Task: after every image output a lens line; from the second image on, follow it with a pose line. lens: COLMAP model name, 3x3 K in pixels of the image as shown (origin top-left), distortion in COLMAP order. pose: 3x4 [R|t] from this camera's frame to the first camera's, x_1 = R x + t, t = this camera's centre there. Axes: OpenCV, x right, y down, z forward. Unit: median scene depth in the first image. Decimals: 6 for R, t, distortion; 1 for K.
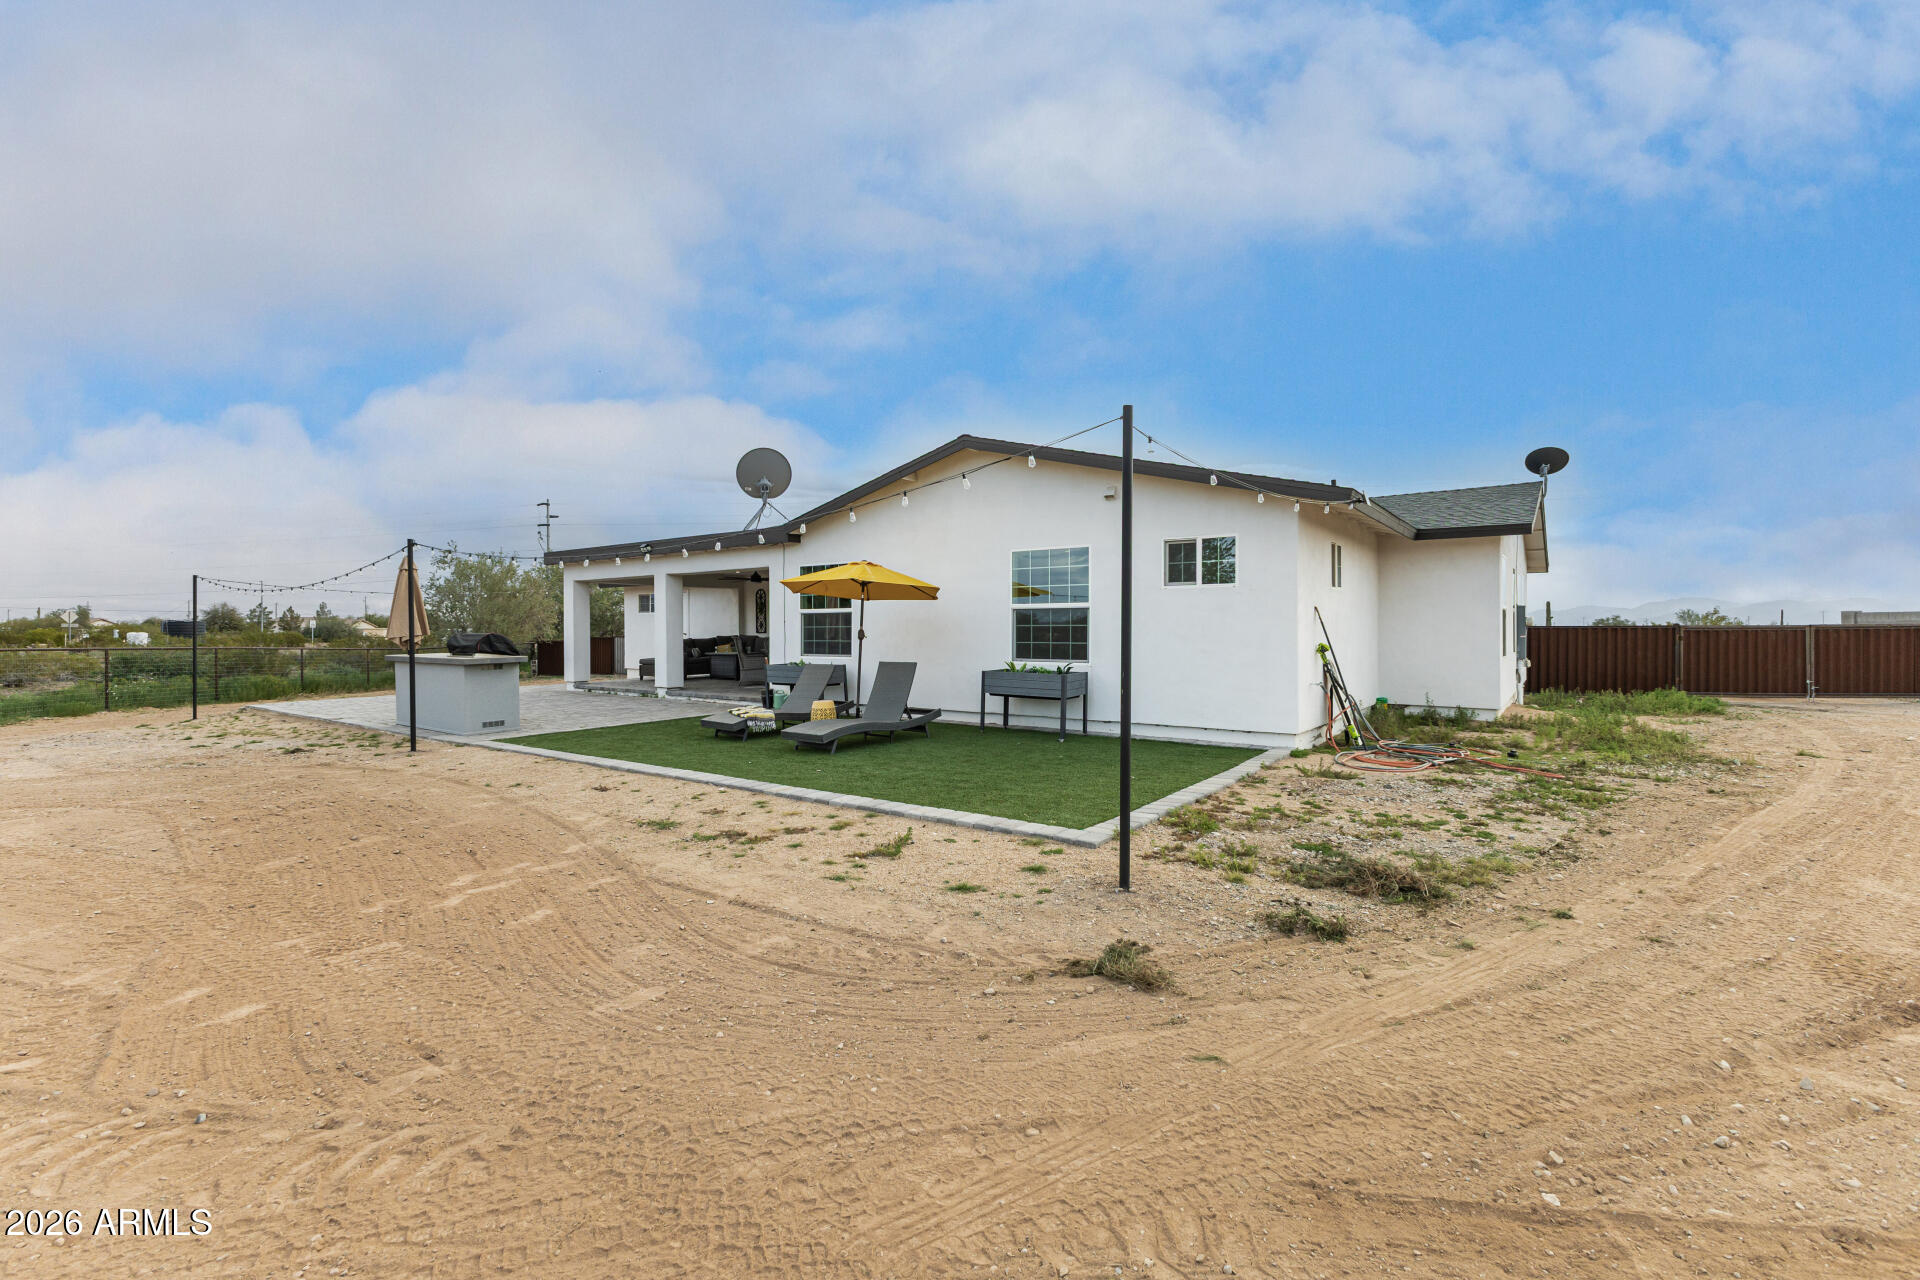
lens RADIAL K [[812.5, 0, 940.3], [0, 812.5, 636.0], [0, 0, 1]] dist [-0.011075, -0.000432]
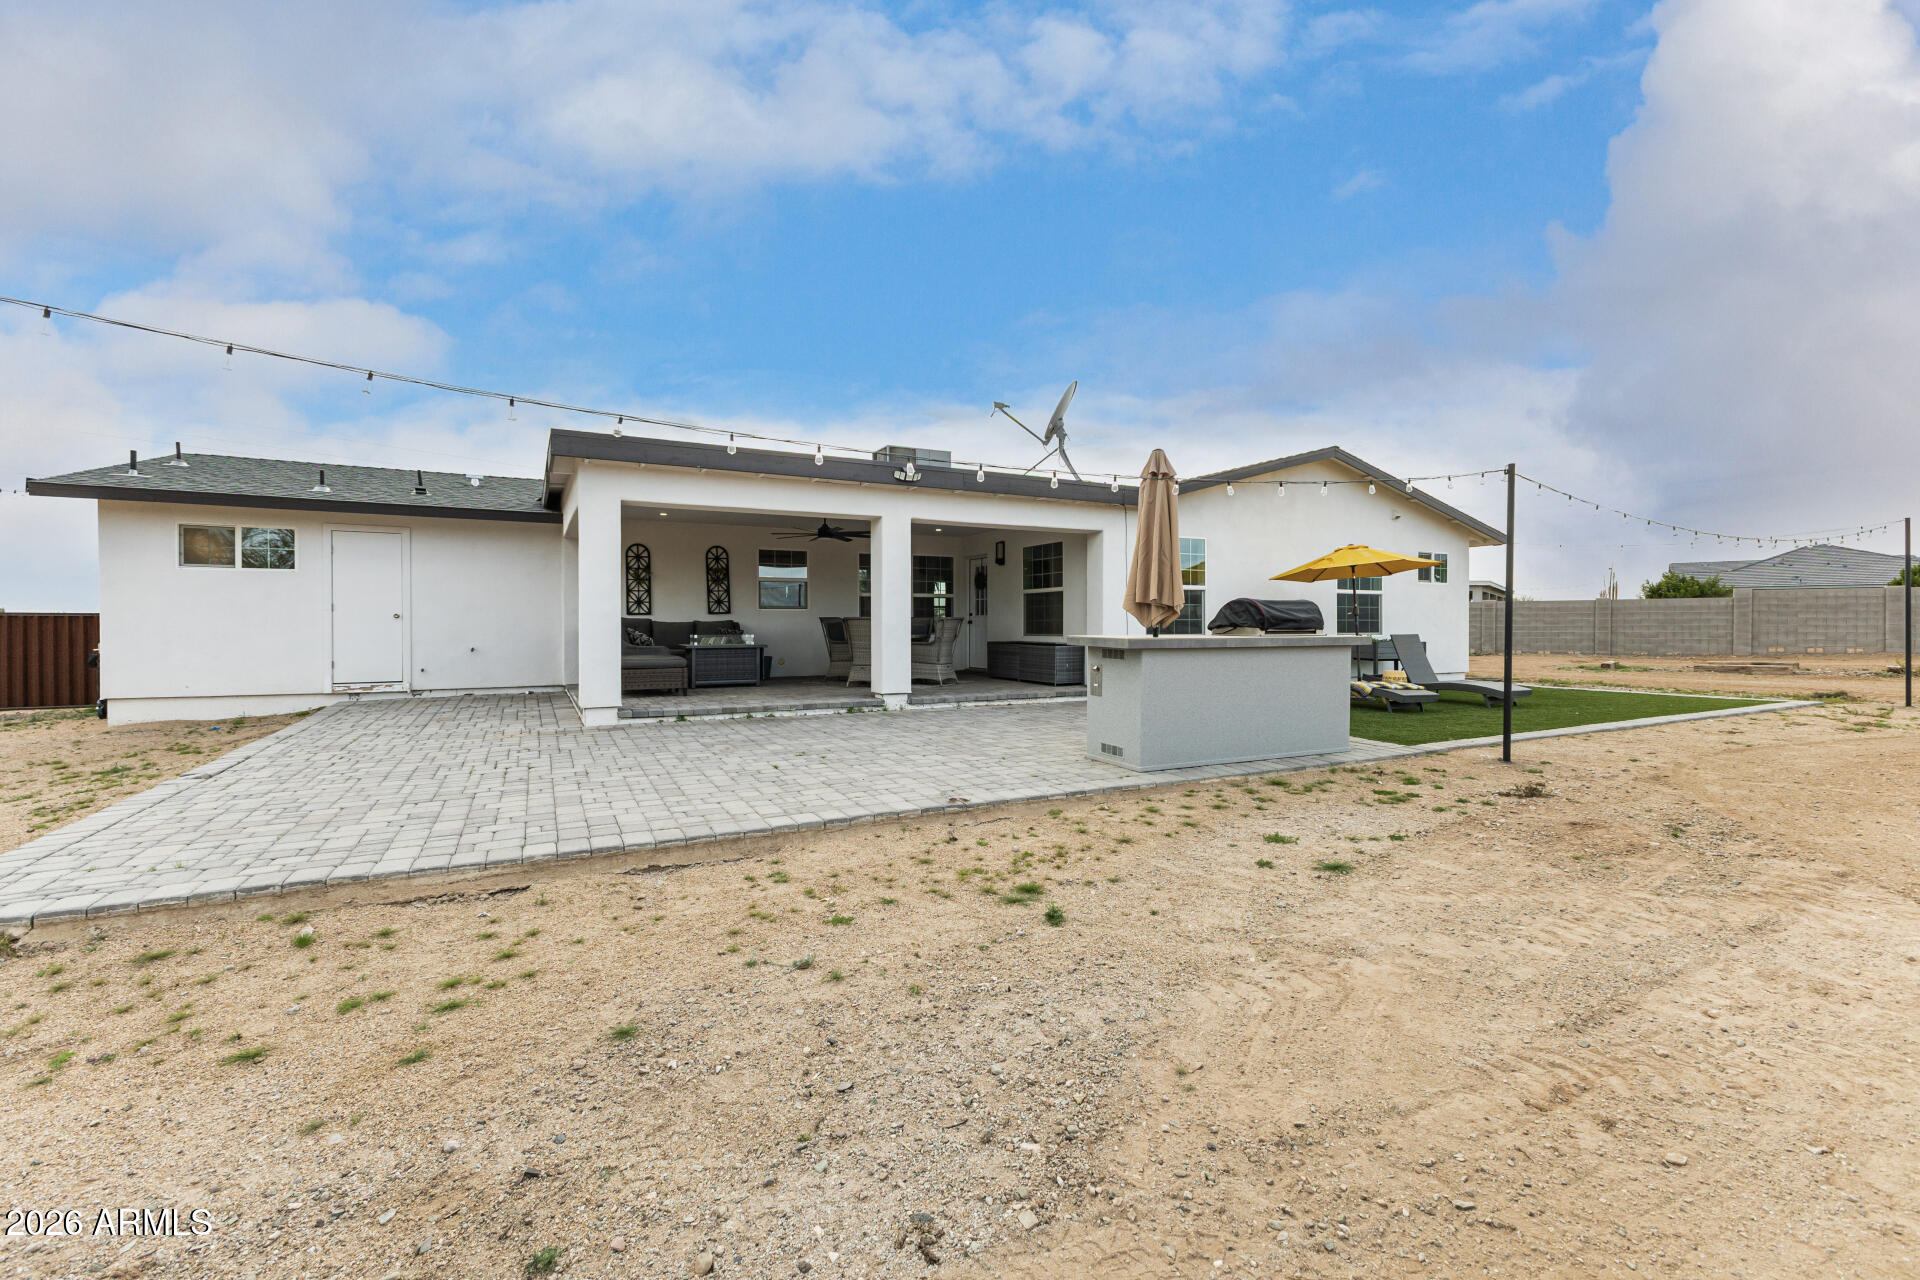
lens RADIAL K [[812.5, 0, 948.1], [0, 812.5, 636.9], [0, 0, 1]] dist [-0.011075, -0.000432]
pose [[0.471433, -0.012404, 0.881815, -1.050844], [0.001816, 0.999913, 0.013094, 0.012857], [-0.881900, -0.004571, 0.471414, 0.765188]]
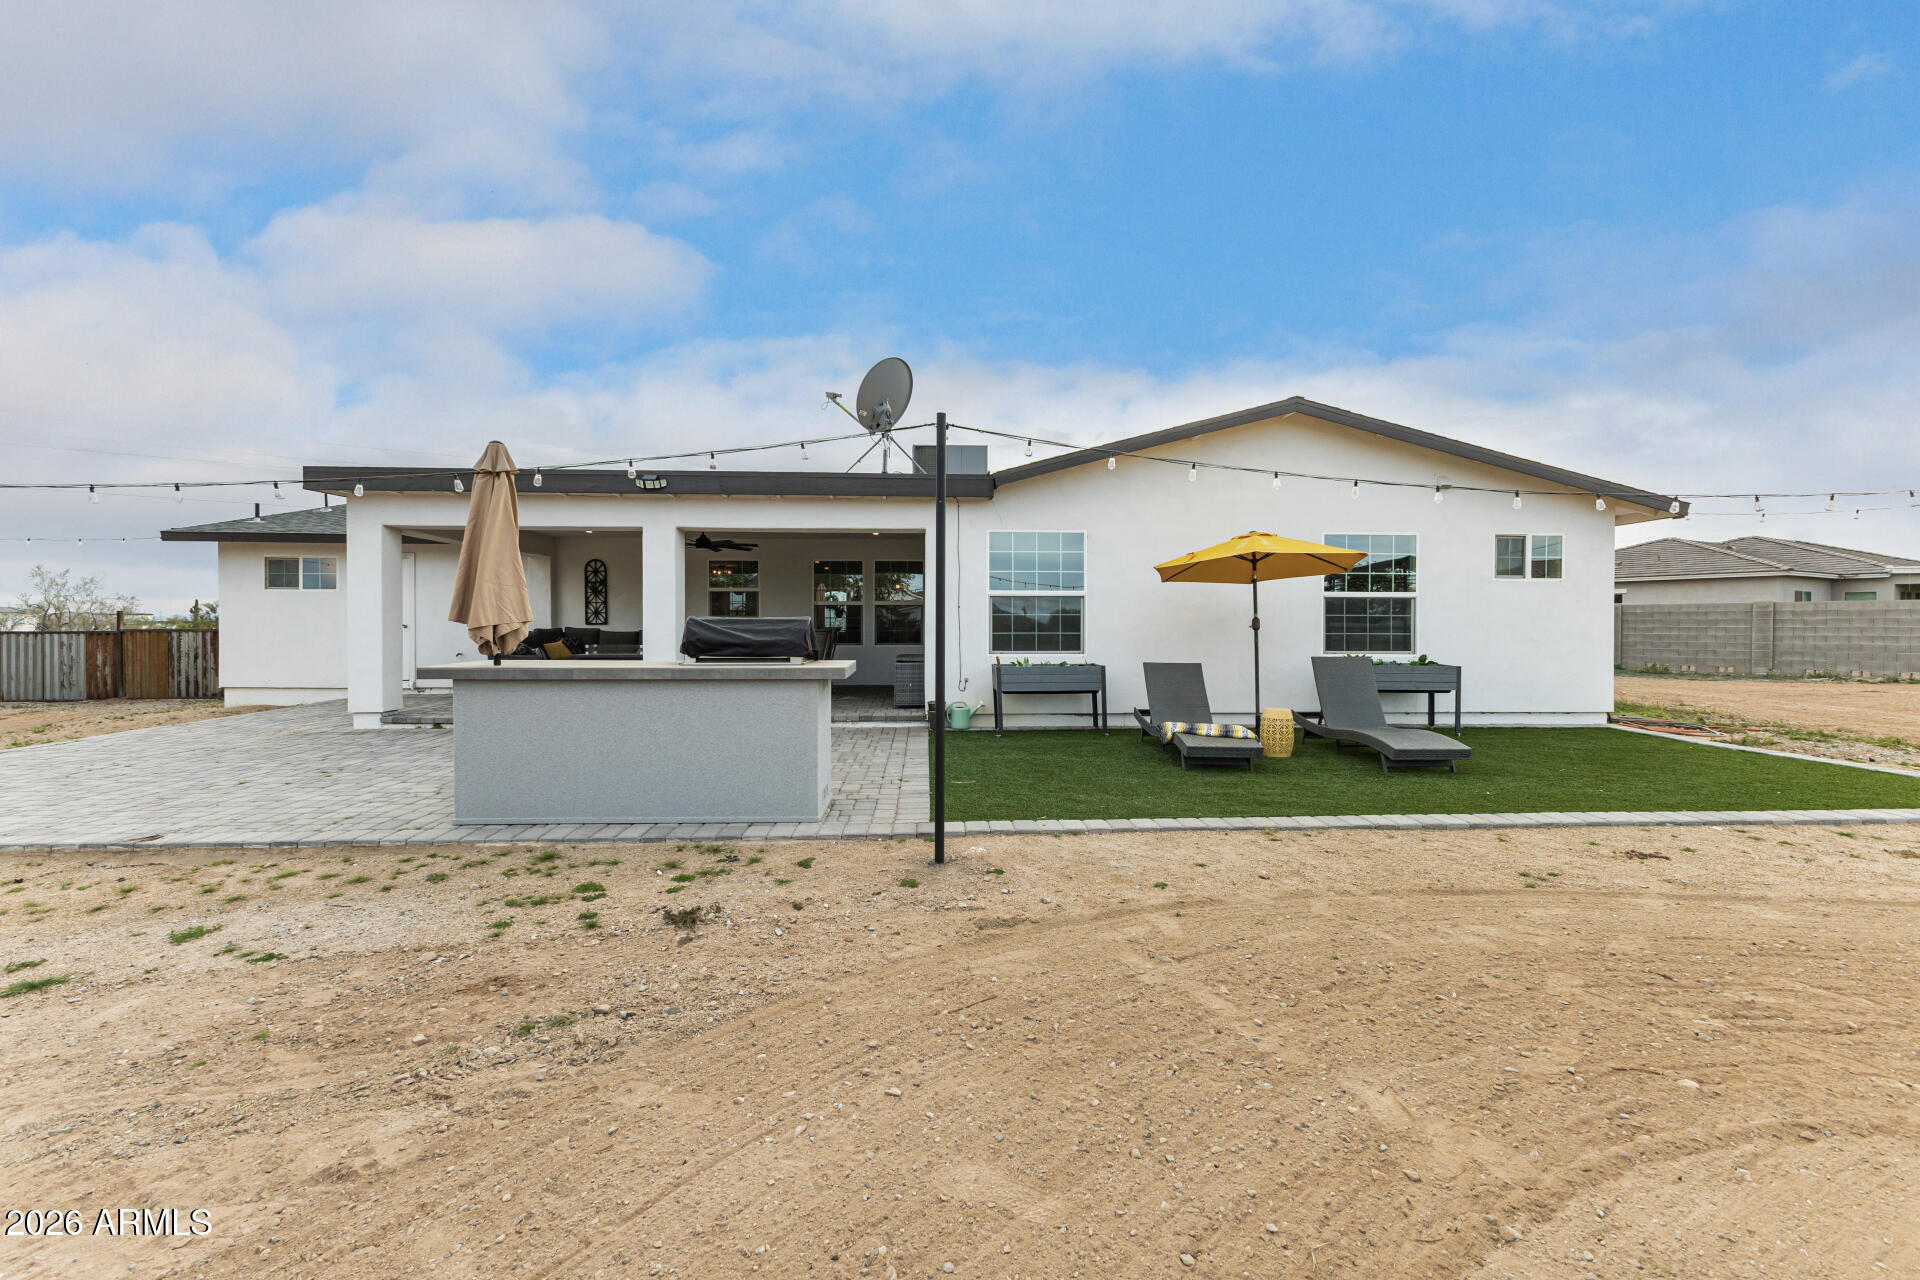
lens RADIAL K [[812.5, 0, 951.8], [0, 812.5, 636.9], [0, 0, 1]] dist [-0.011075, -0.000432]
pose [[0.793964, -0.006869, 0.607926, -0.648129], [-0.001272, 0.999915, 0.012960, 0.000275], [-0.607963, -0.011063, 0.793888, 0.432011]]
